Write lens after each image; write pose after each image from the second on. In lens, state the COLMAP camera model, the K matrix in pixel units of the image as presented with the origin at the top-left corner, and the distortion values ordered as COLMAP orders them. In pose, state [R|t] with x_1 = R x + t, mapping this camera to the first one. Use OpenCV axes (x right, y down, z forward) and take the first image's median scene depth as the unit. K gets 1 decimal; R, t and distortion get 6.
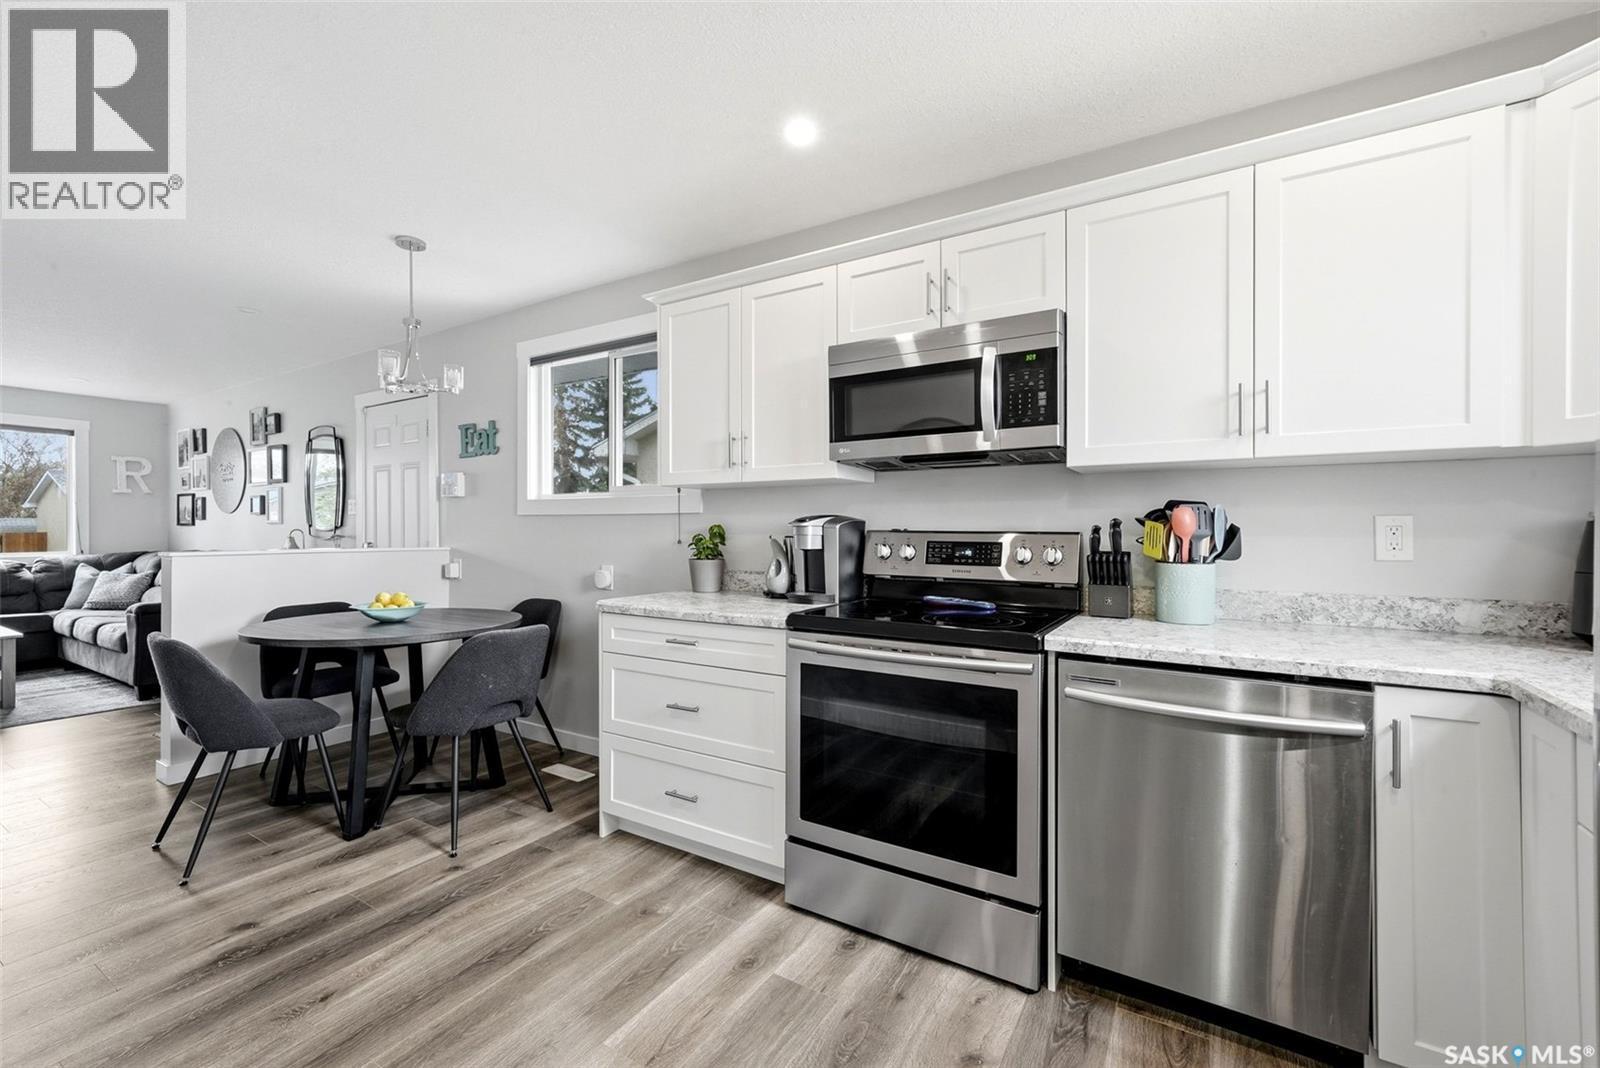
lens RADIAL K [[677.5, 0, 796.2], [0, 677.5, 530.9], [0, 0, 1]] dist [-0.004032, 0.002246]
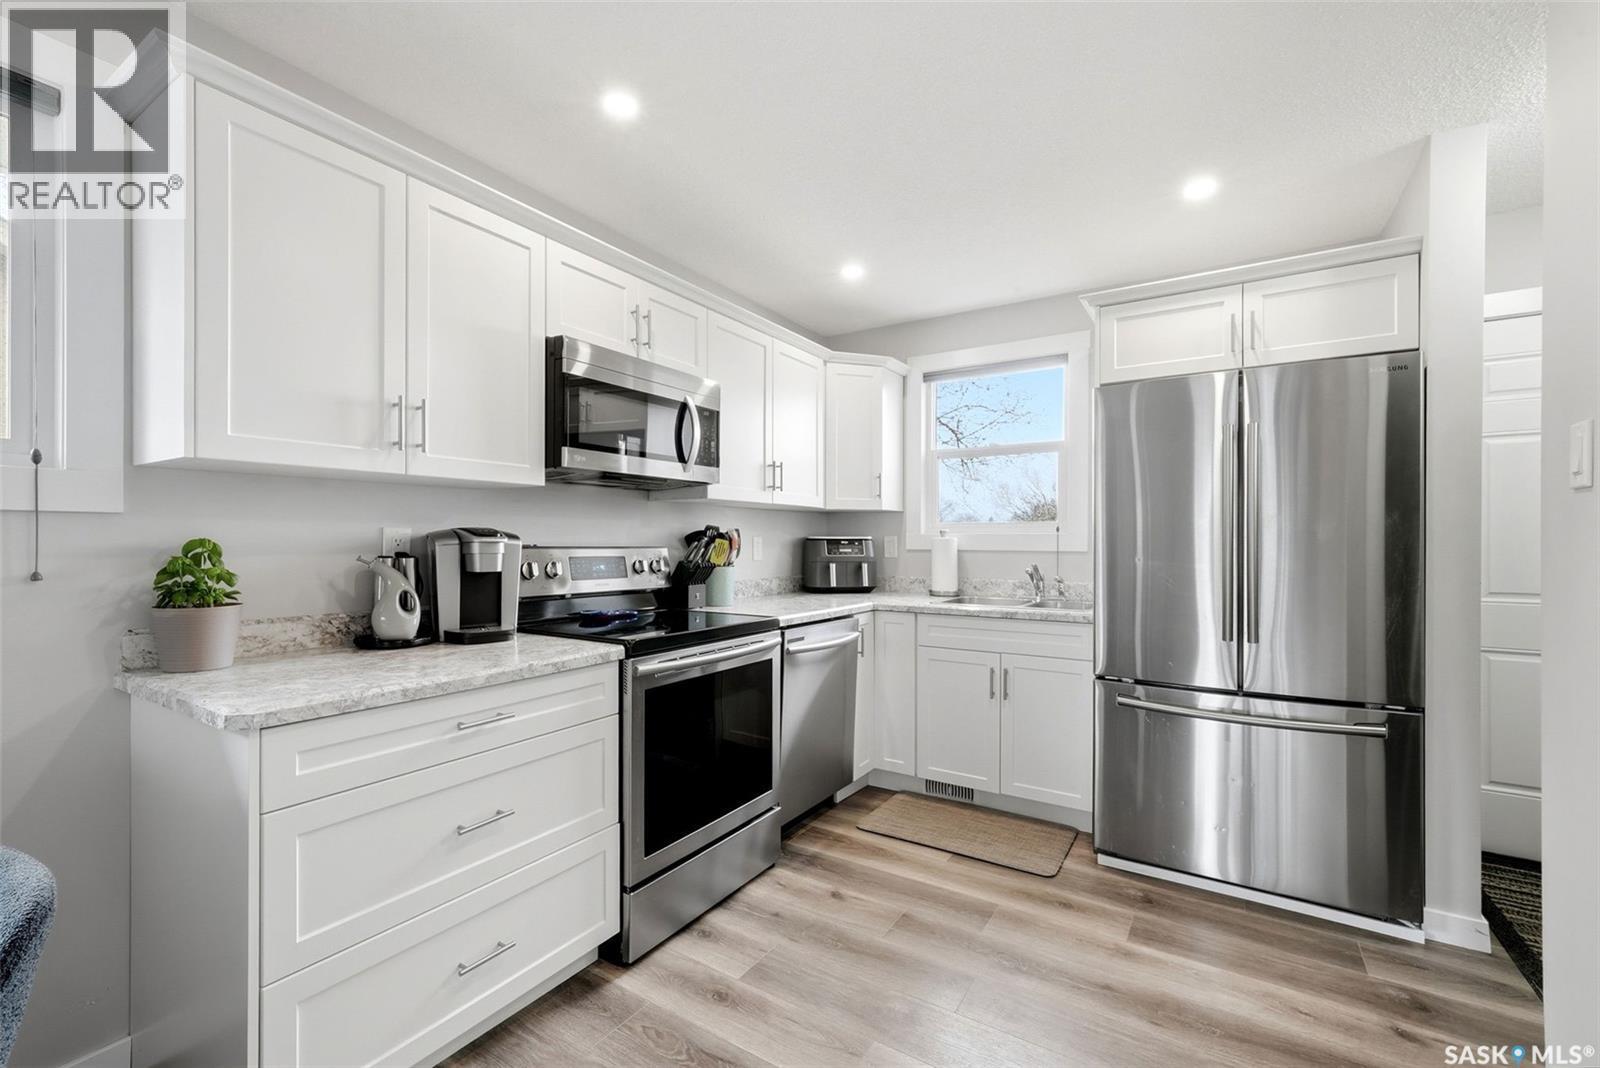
lens RADIAL K [[677.5, 0, 798.1], [0, 677.5, 538.0], [0, 0, 1]] dist [-0.004032, 0.002246]
pose [[0.005085, 0.003850, 0.999980, -0.600628], [0.000407, 0.999992, -0.003852, -0.006579], [-0.999987, 0.000426, 0.005083, 0.511648]]
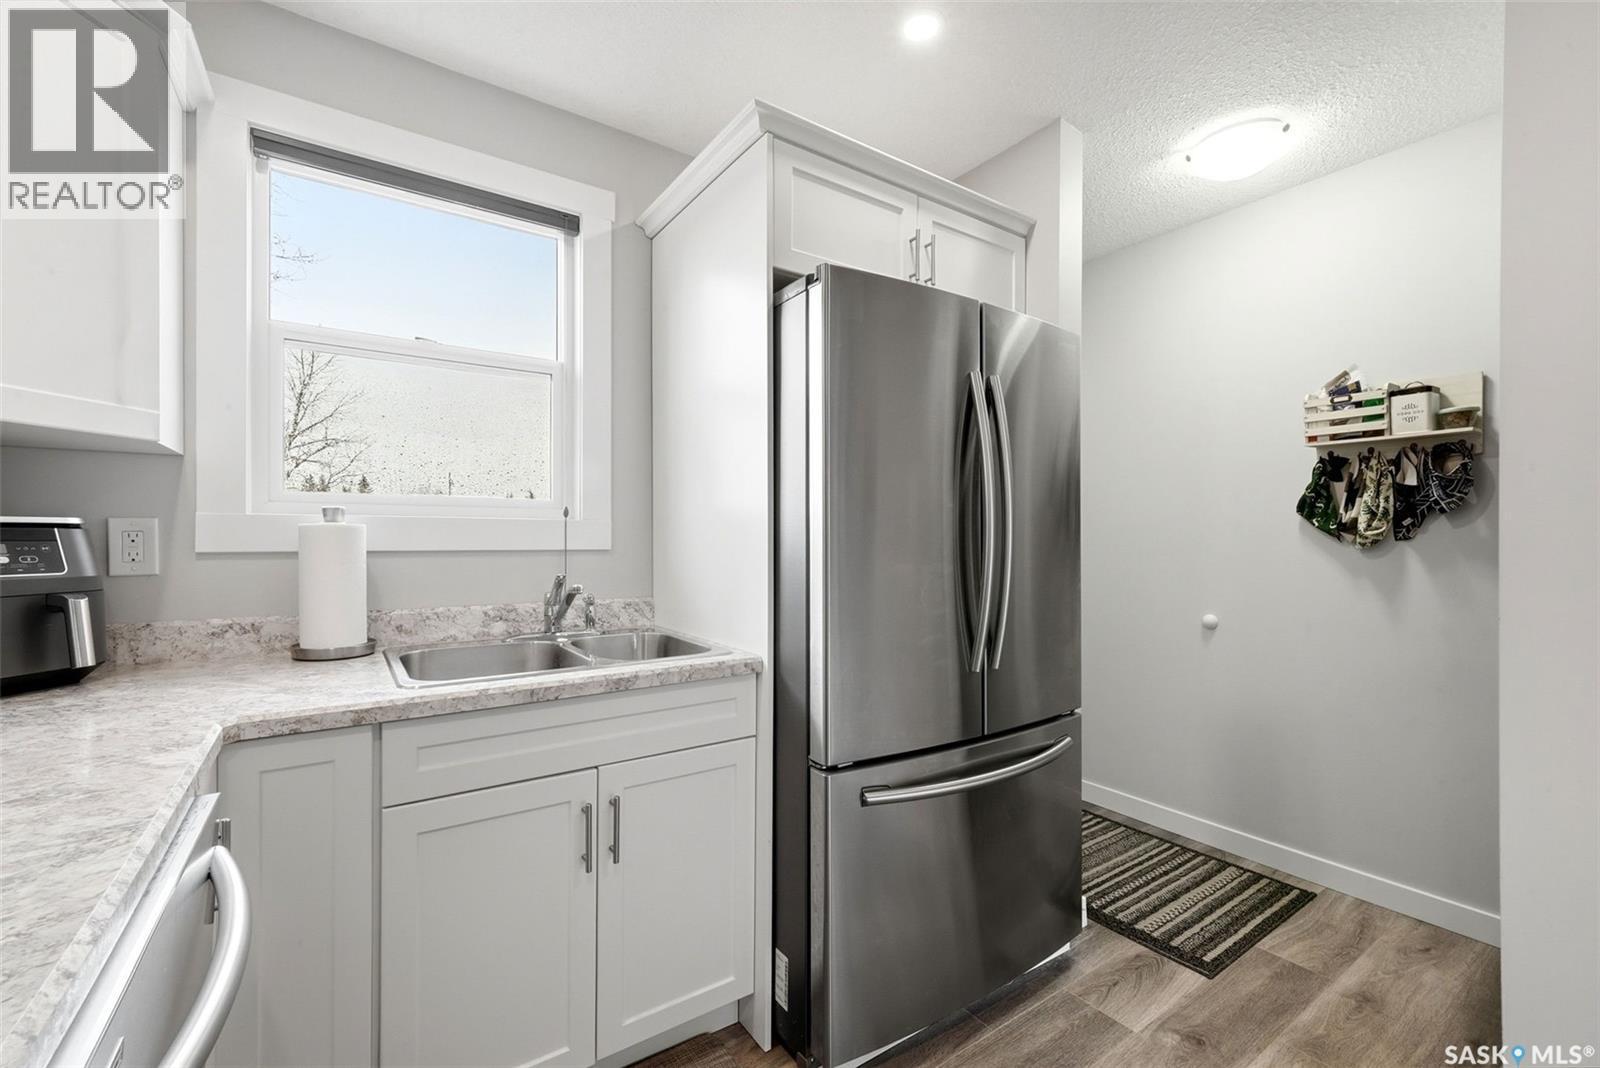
lens RADIAL K [[677.5, 0, 797.0], [0, 677.5, 532.9], [0, 0, 1]] dist [-0.004032, 0.002246]
pose [[-0.914890, -0.004138, 0.403681, 0.021781], [-0.003276, 0.999991, 0.002827, -0.006895], [-0.403689, 0.001264, -0.914895, 0.589261]]
